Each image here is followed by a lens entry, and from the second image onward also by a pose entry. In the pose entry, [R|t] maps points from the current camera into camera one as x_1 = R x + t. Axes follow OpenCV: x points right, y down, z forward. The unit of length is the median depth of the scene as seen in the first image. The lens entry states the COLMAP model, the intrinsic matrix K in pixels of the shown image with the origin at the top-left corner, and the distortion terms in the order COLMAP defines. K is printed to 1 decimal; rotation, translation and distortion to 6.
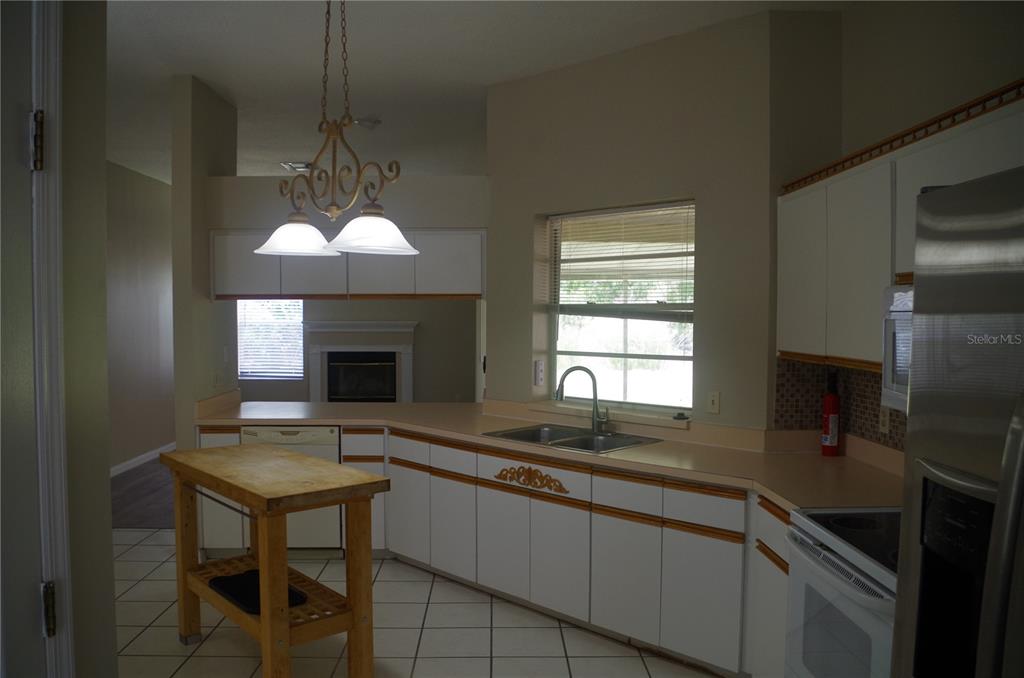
lens RADIAL K [[800.0, 0, 509.6], [0, 800.0, 343.4], [0, 0, 1]] dist [-0.014212, 0.005510]
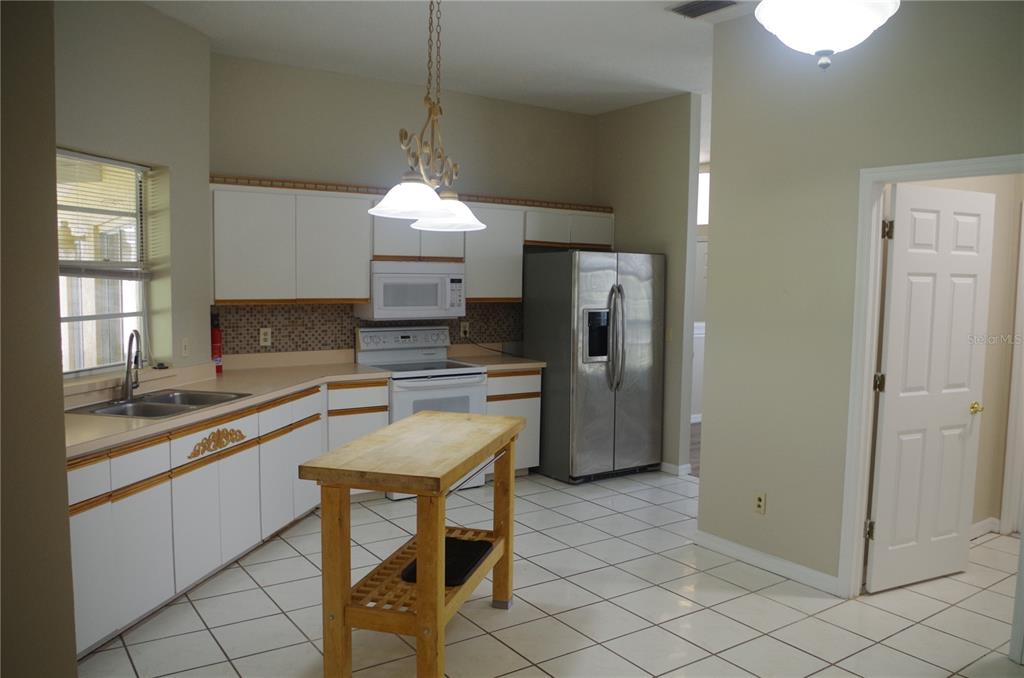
lens RADIAL K [[800.0, 0, 513.6], [0, 800.0, 340.2], [0, 0, 1]] dist [-0.014212, 0.005510]
pose [[-0.553452, -0.070999, 0.829849, -0.921627], [0.024752, 0.994518, 0.101595, -0.041809], [-0.832513, 0.076768, -0.548661, 1.154914]]
